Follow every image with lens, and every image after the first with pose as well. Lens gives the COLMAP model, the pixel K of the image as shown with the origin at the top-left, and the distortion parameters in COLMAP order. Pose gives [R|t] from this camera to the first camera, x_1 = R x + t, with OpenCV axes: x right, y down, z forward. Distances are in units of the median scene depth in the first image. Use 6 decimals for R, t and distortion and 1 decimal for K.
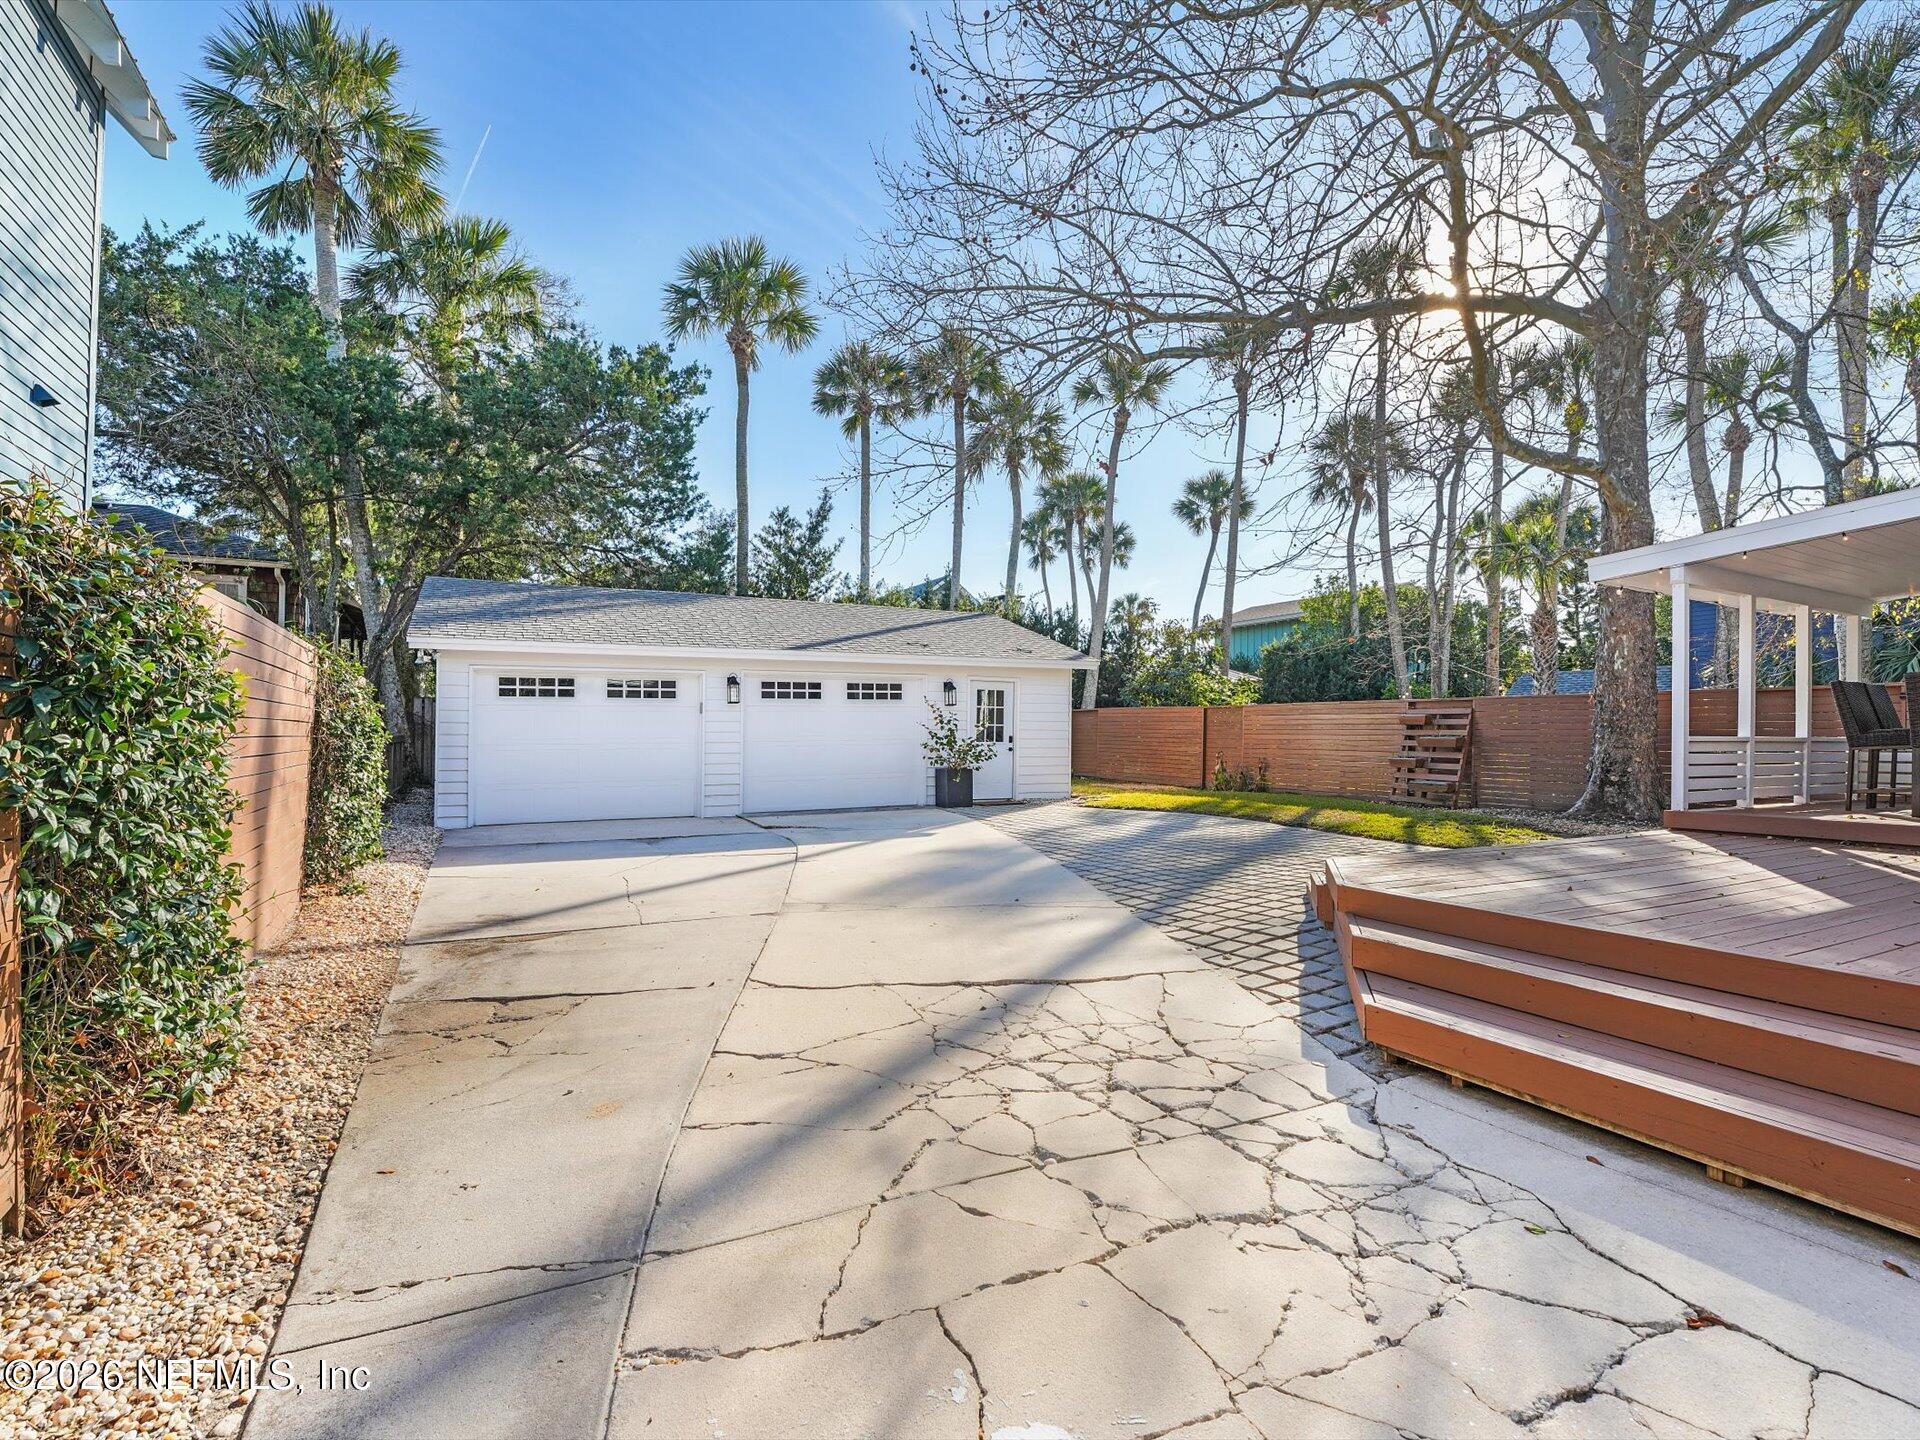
lens RADIAL K [[921.5, 0, 940.3], [0, 921.5, 711.7], [0, 0, 1]] dist [-0.029297, 0.003610]
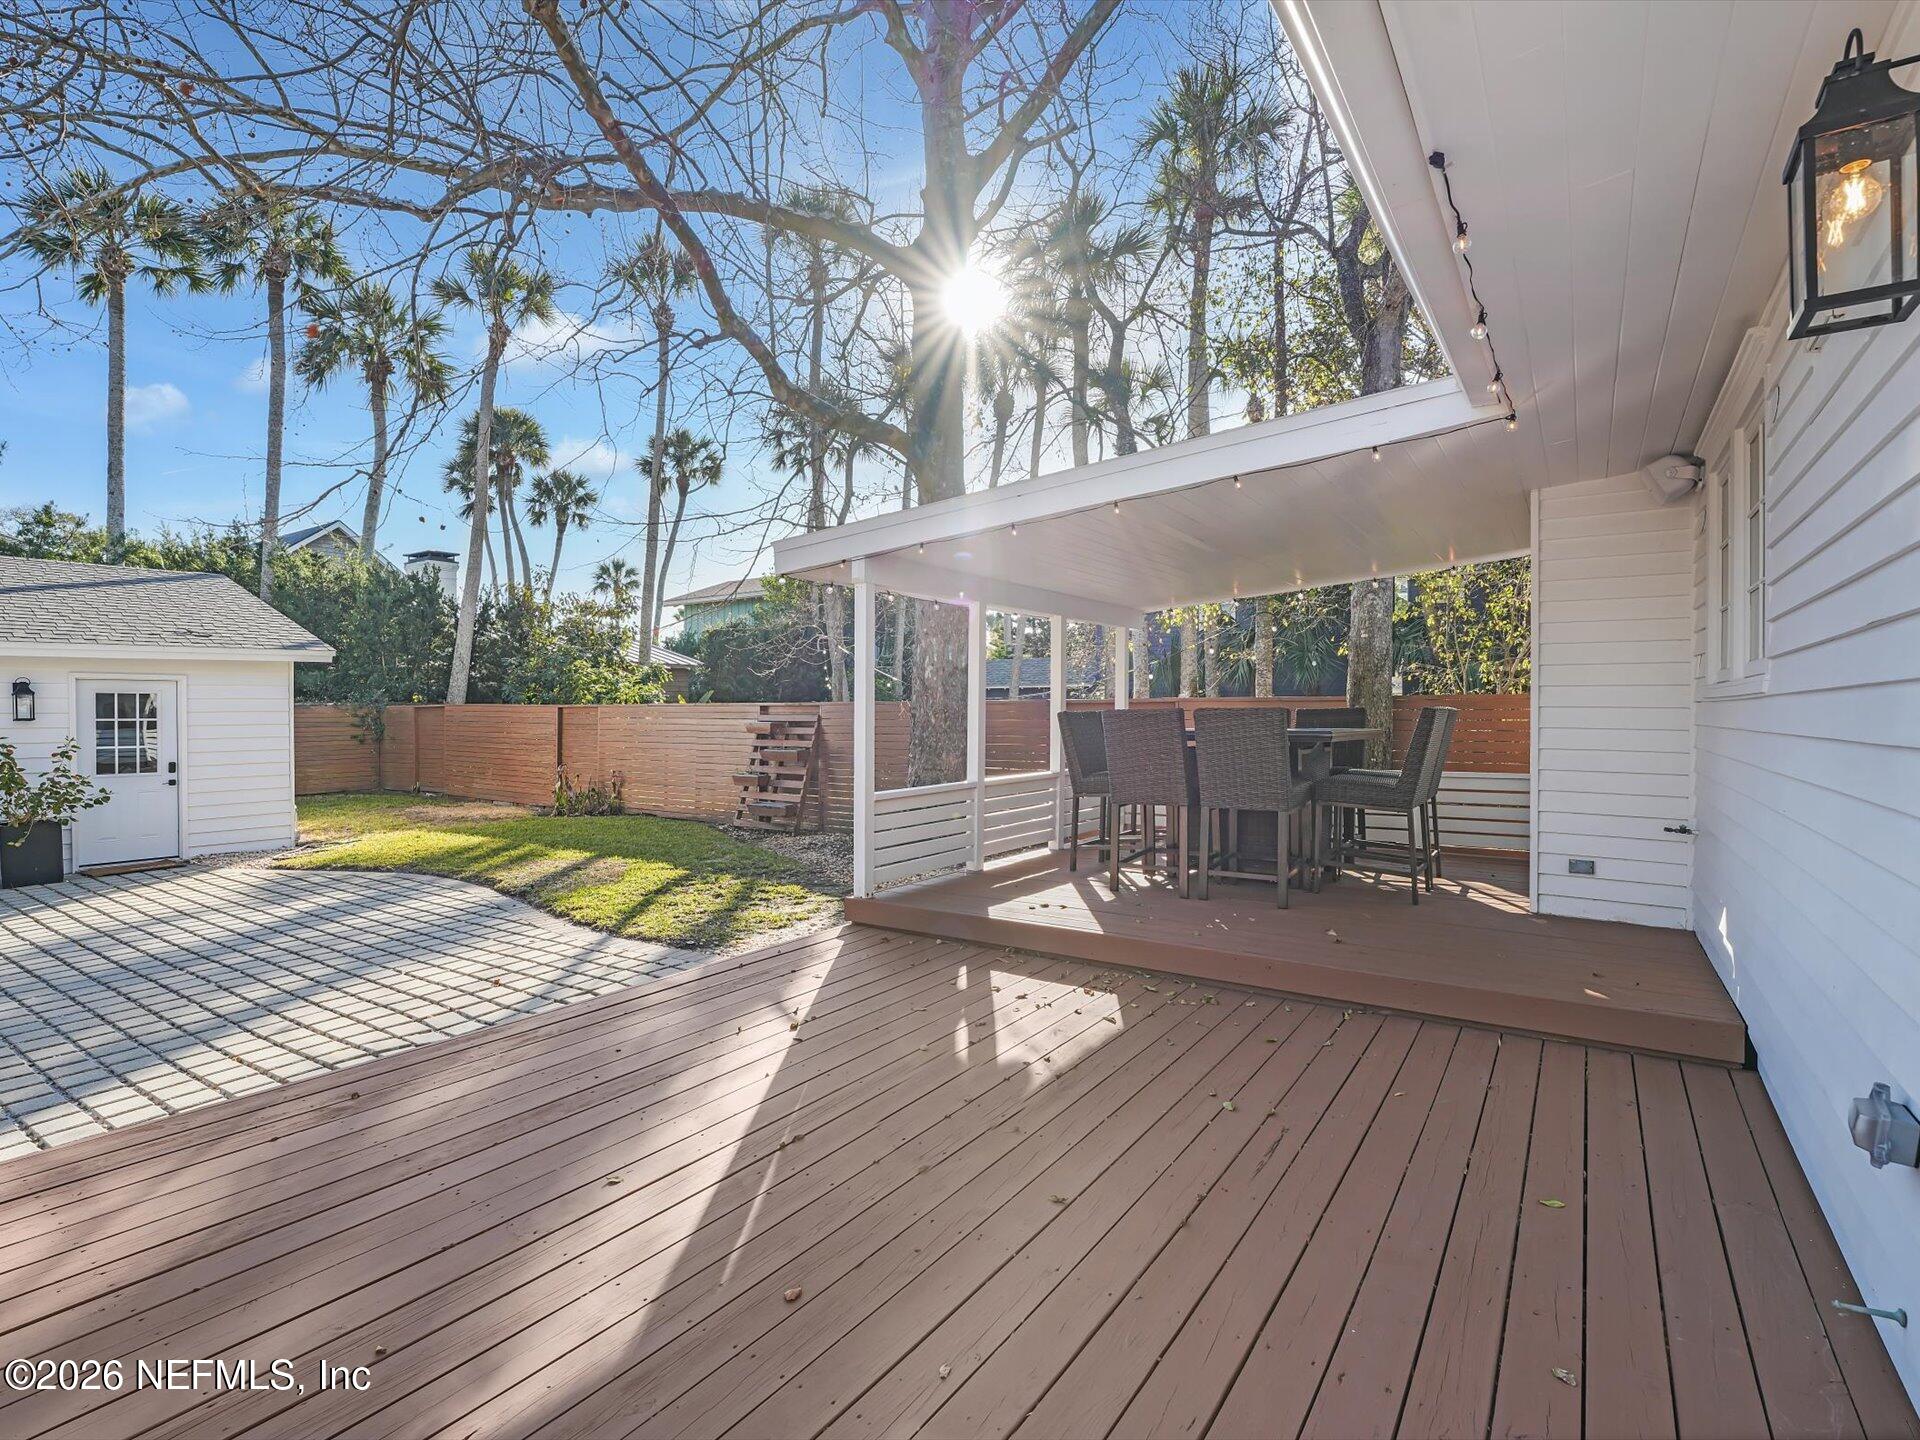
lens RADIAL K [[954.5, 0, 945.0], [0, 954.5, 718.7], [0, 0, 1]] dist [-0.026807, 0.001004]
pose [[0.885644, -0.011841, 0.464213, 0.263802], [-0.004665, 0.999398, 0.034392, -0.030724], [-0.464341, -0.032624, 0.885056, 0.148823]]
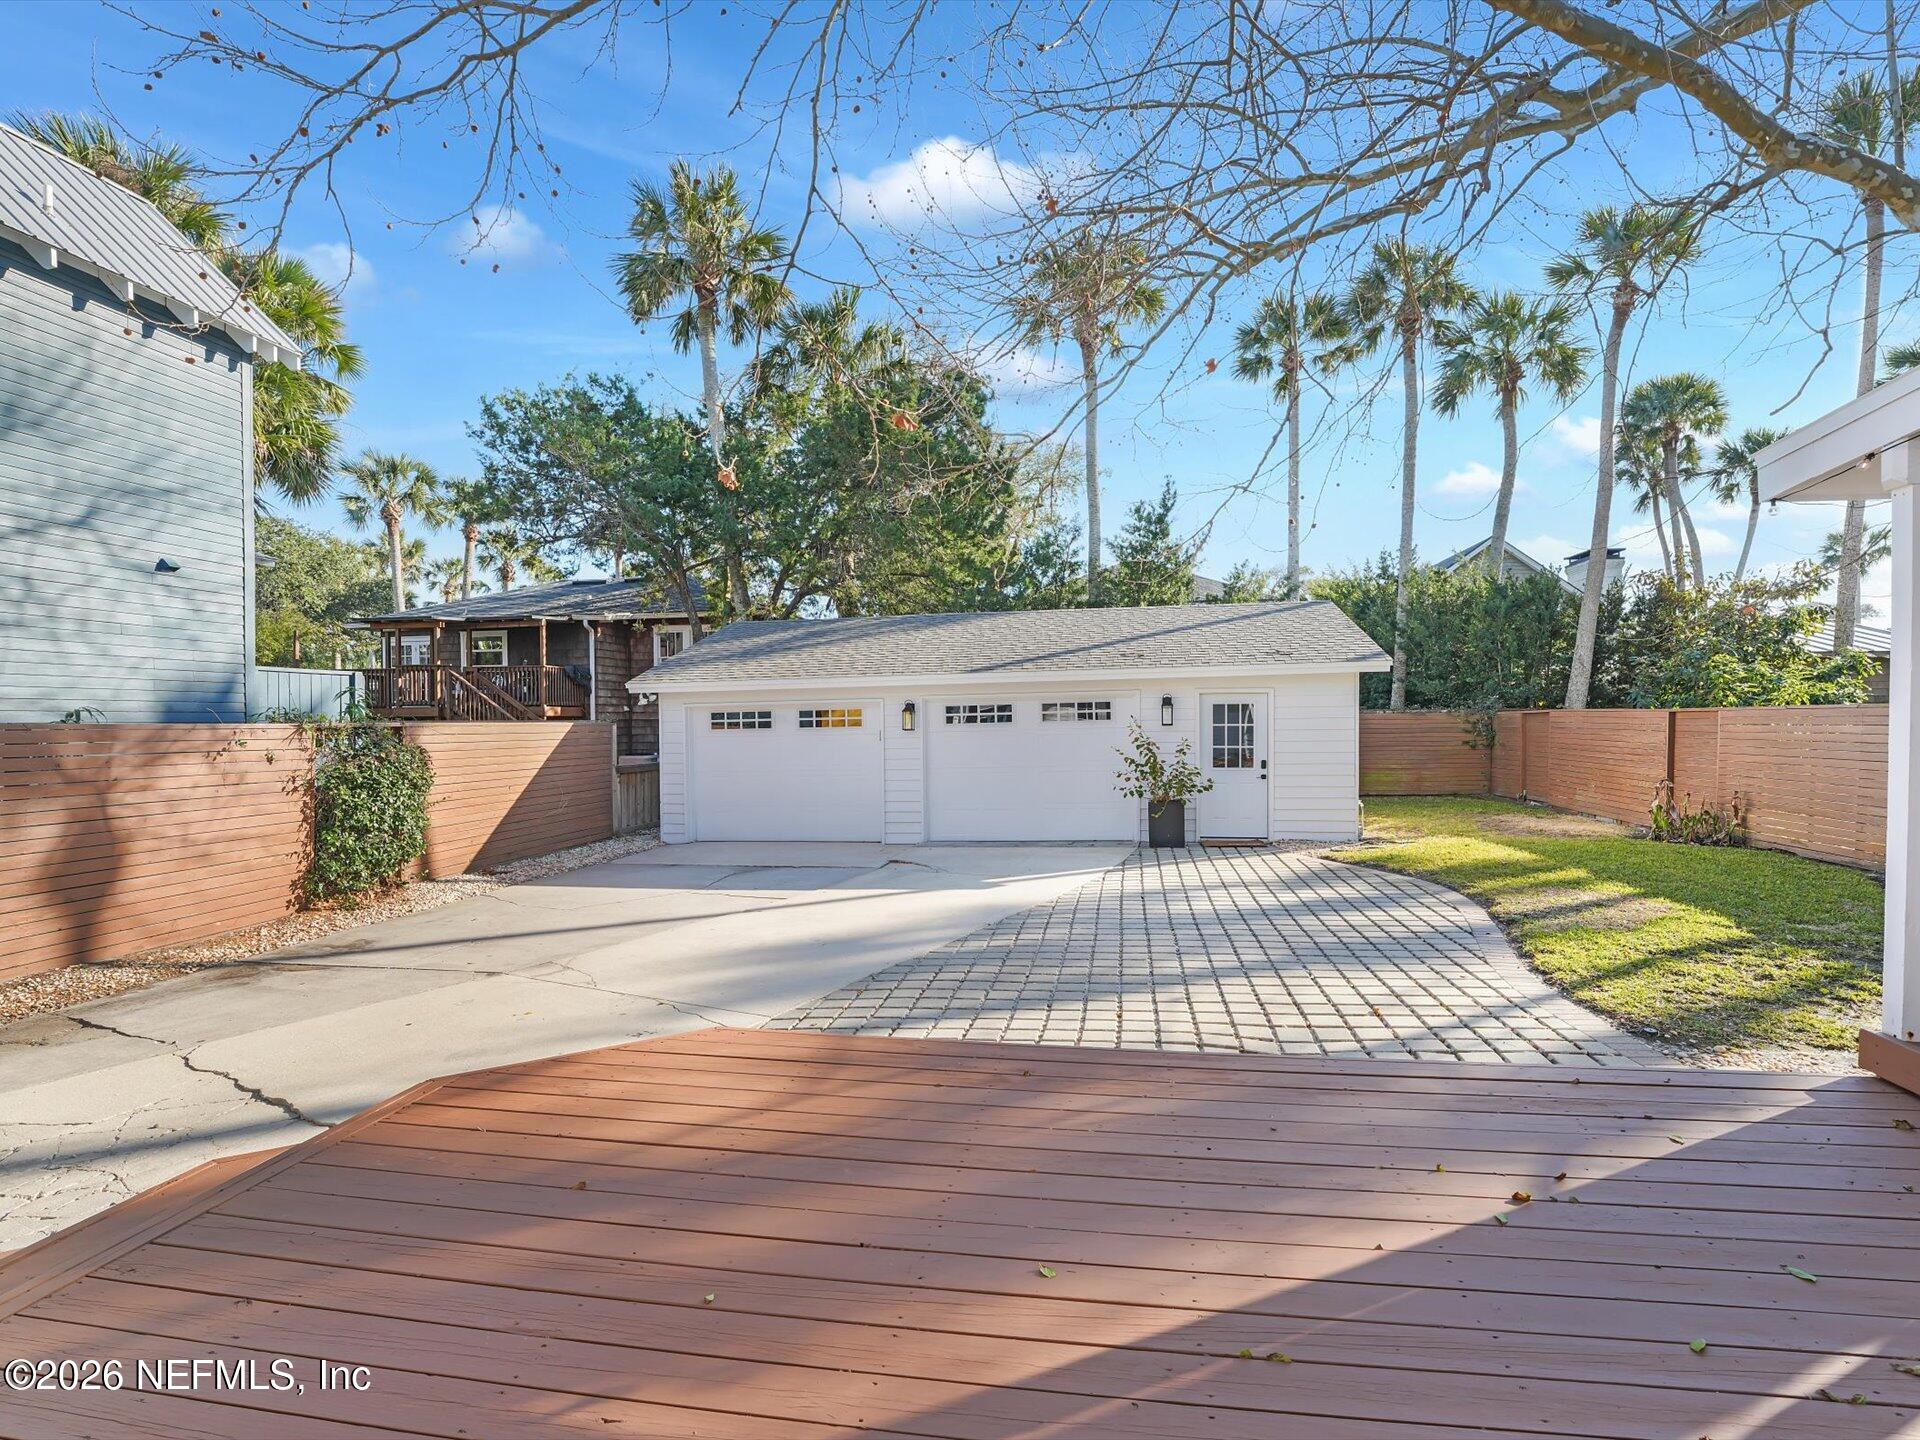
lens RADIAL K [[921.5, 0, 966.9], [0, 921.5, 736.6], [0, 0, 1]] dist [-0.029297, 0.003610]
pose [[0.799202, -0.001981, -0.601059, 0.353336], [0.027222, 0.999088, 0.032904, -0.027920], [0.600445, -0.042659, 0.798527, 0.203970]]
